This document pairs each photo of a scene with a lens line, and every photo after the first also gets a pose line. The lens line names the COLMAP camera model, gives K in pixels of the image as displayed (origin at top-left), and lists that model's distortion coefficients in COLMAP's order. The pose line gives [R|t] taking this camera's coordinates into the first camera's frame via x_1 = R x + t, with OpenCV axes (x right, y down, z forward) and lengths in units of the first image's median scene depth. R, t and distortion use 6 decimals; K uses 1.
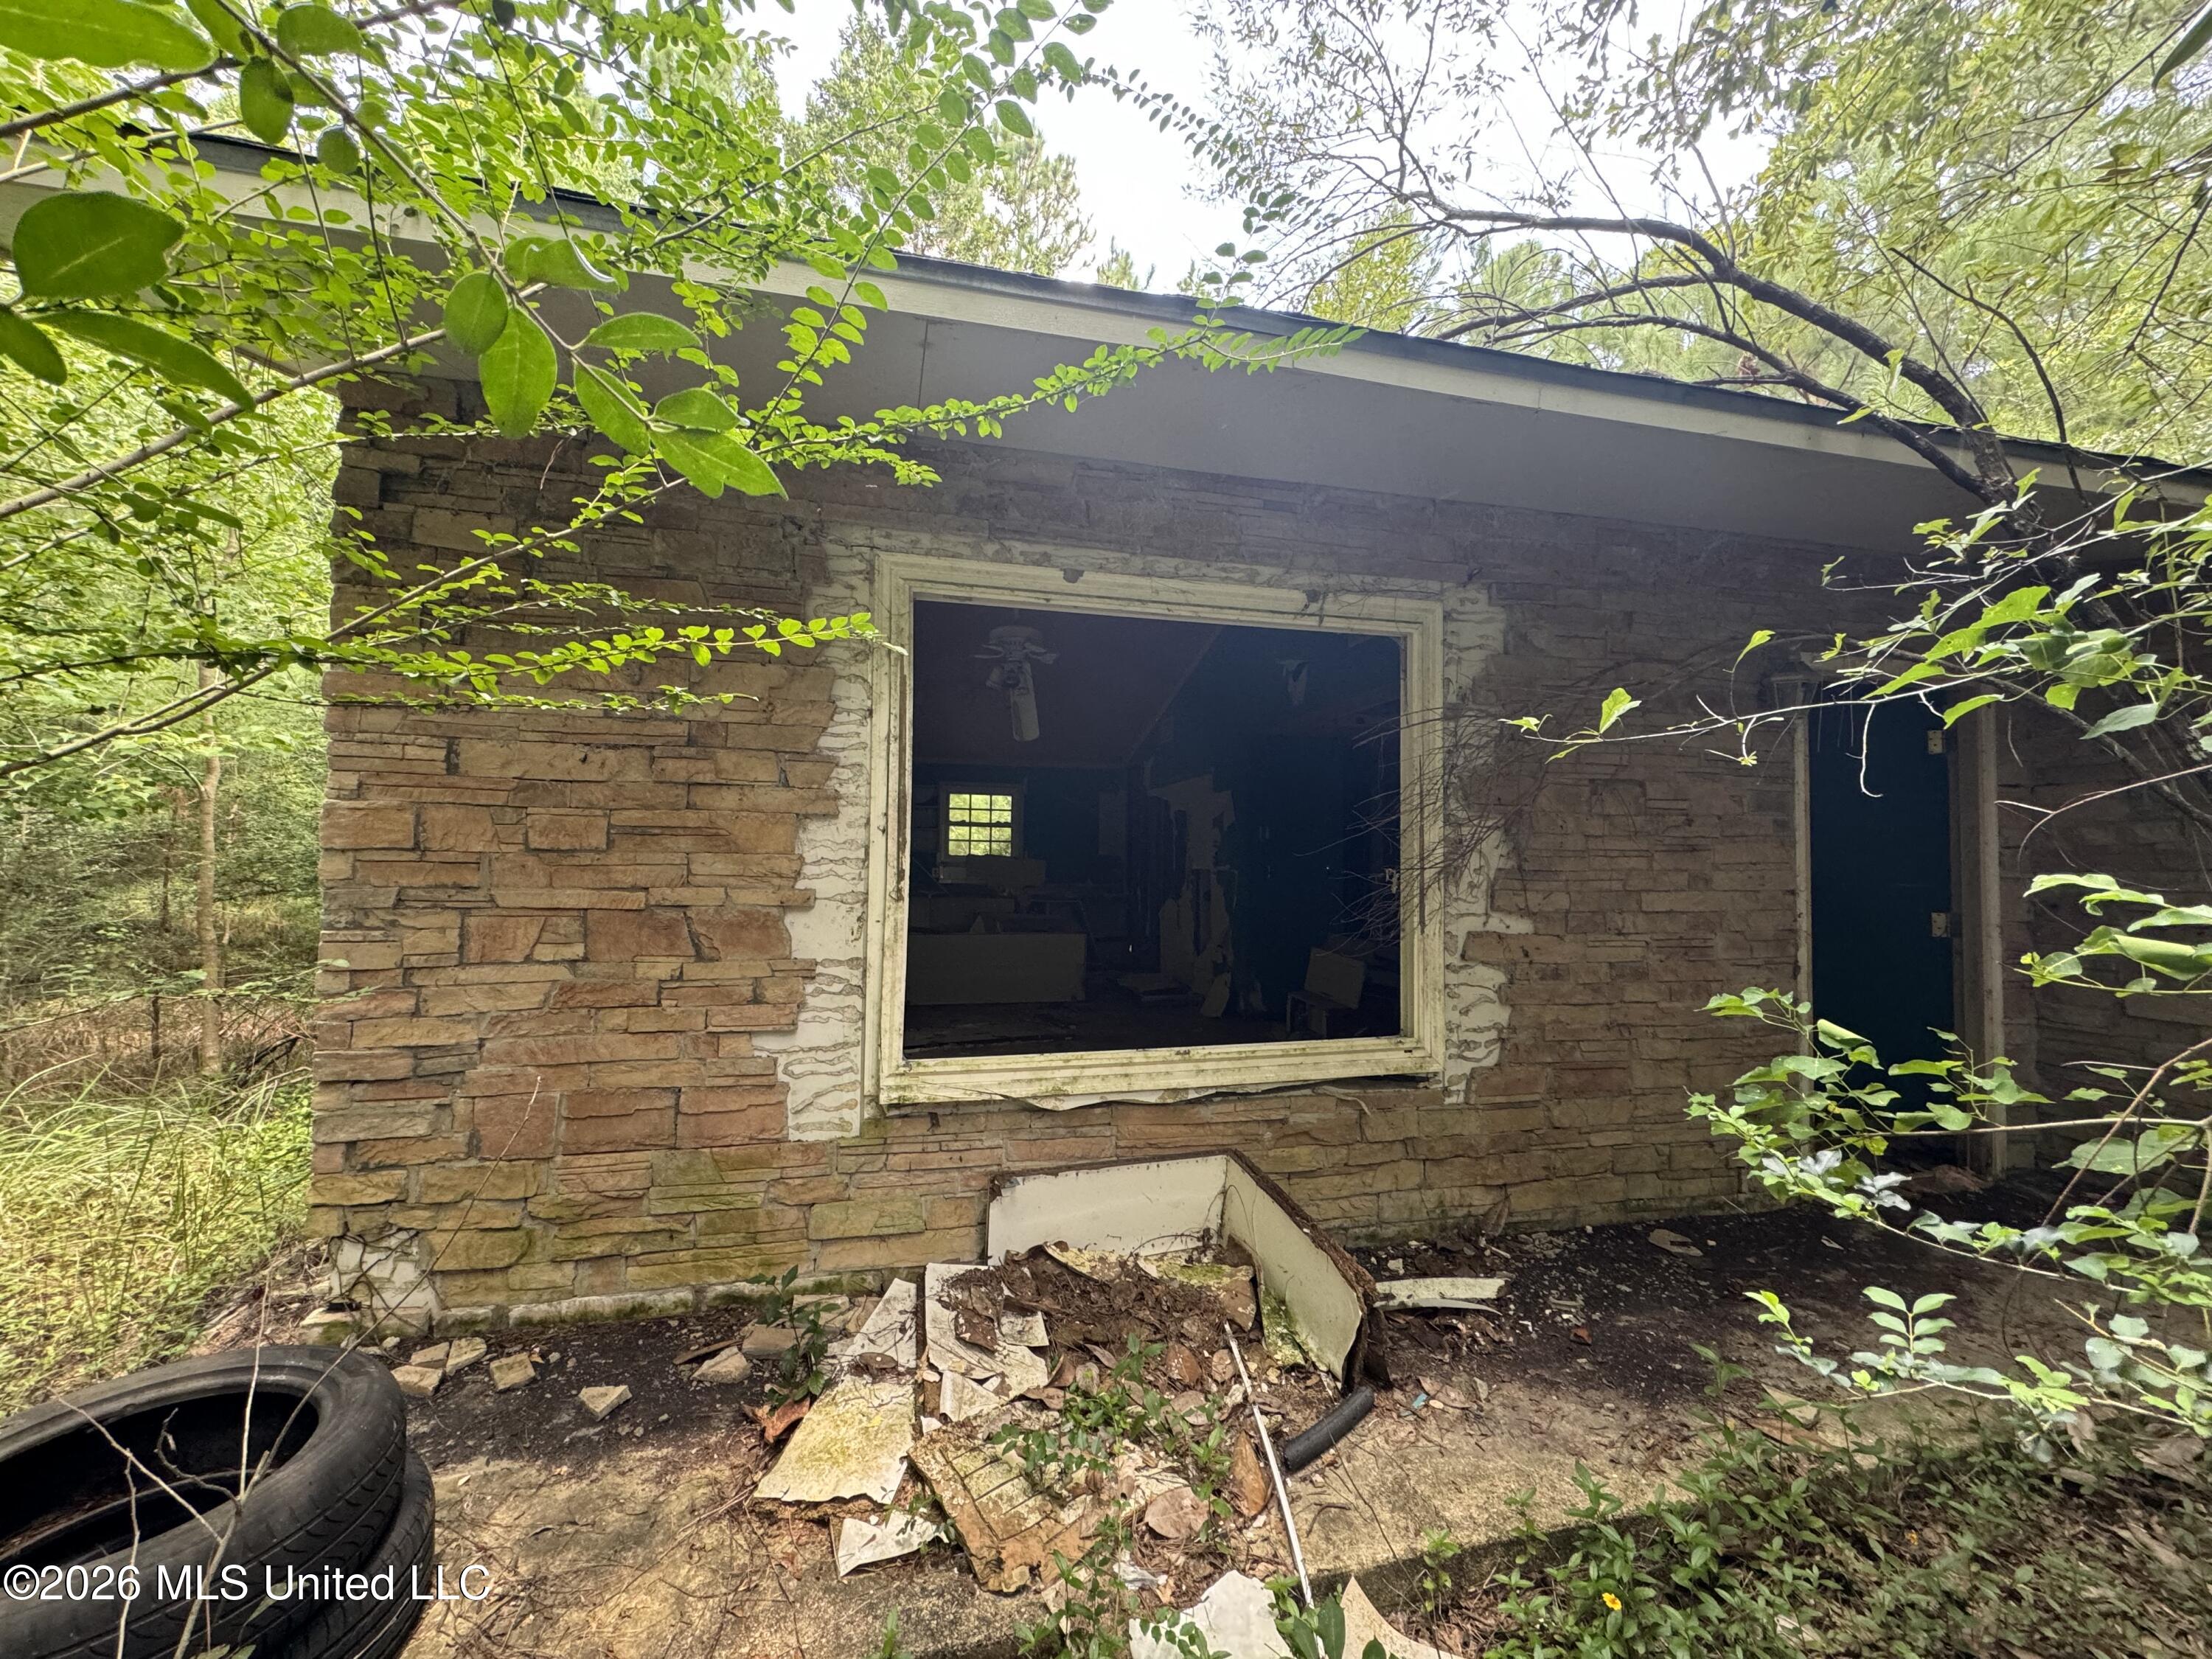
lens RADIAL K [[884.4, 0, 1096.9], [0, 884.4, 821.1], [0, 0, 1]] dist [0.000231, -0.000184]
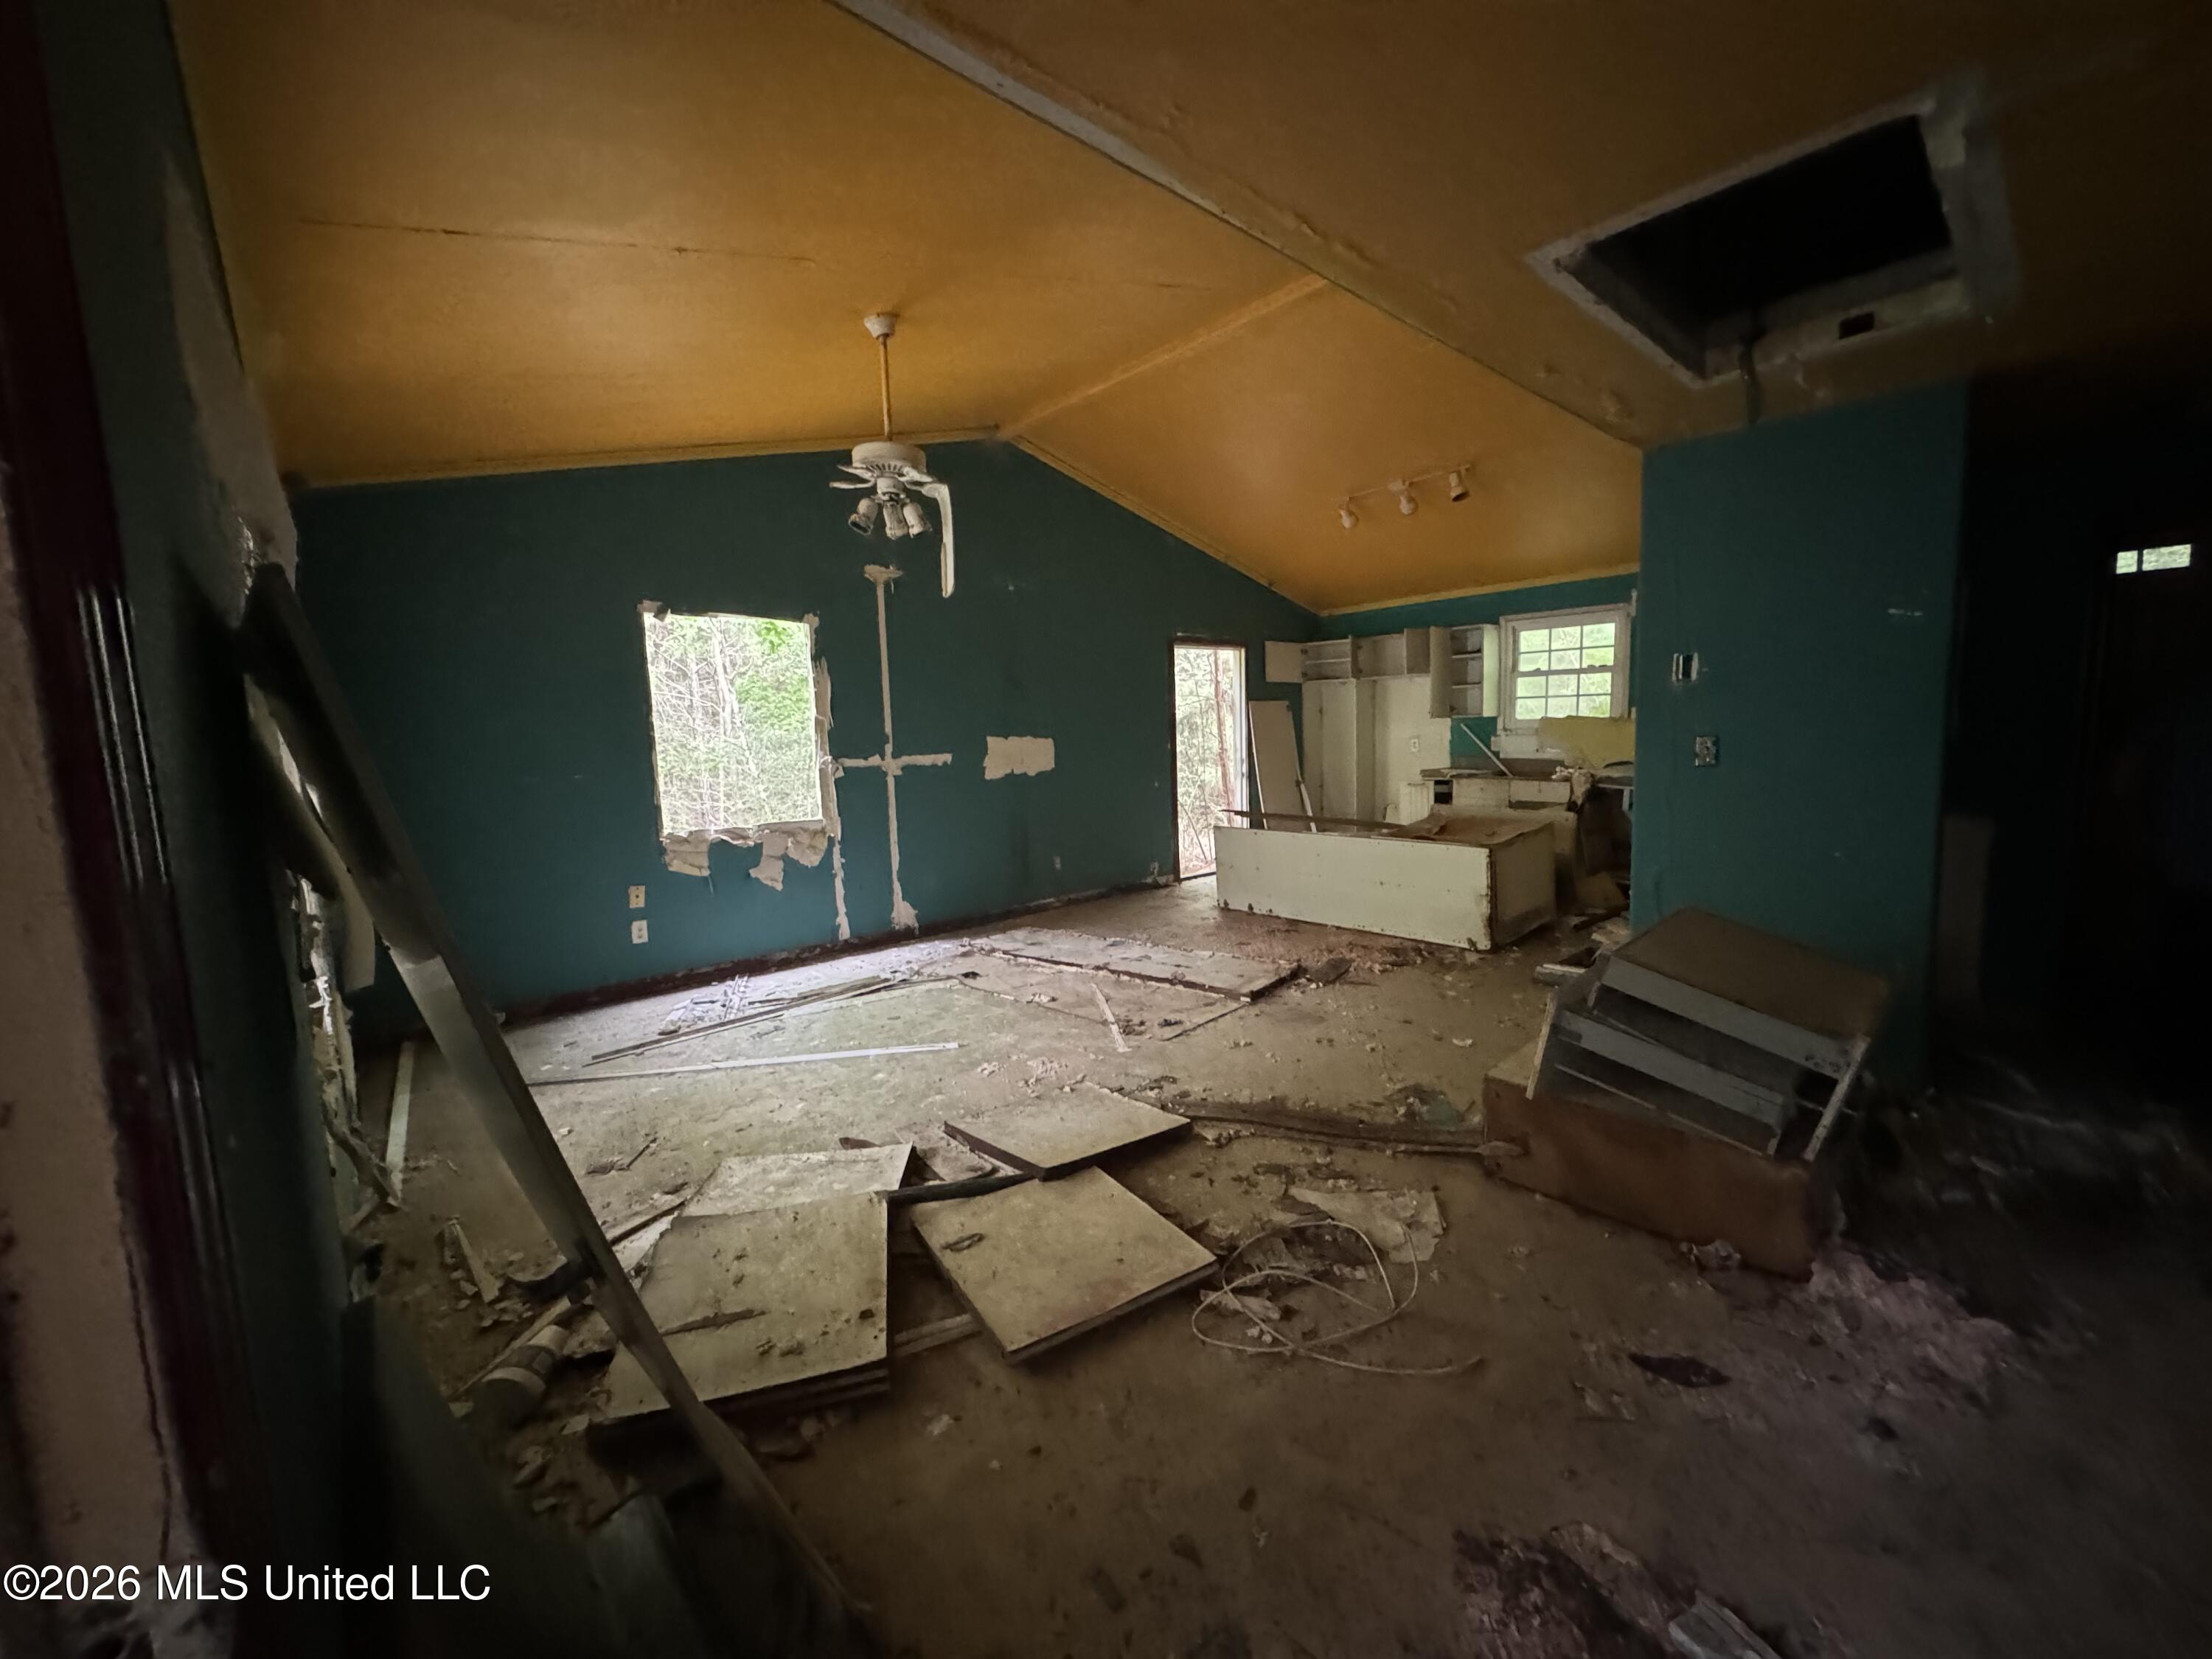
lens RADIAL K [[884.4, 0, 1093.4], [0, 884.4, 823.9], [0, 0, 1]] dist [0.000231, -0.000184]
pose [[0.480412, 0.066479, -0.874520, 0.322616], [0.079724, 0.989685, 0.119030, 0.010466], [0.873412, -0.126904, 0.470156, 0.368142]]
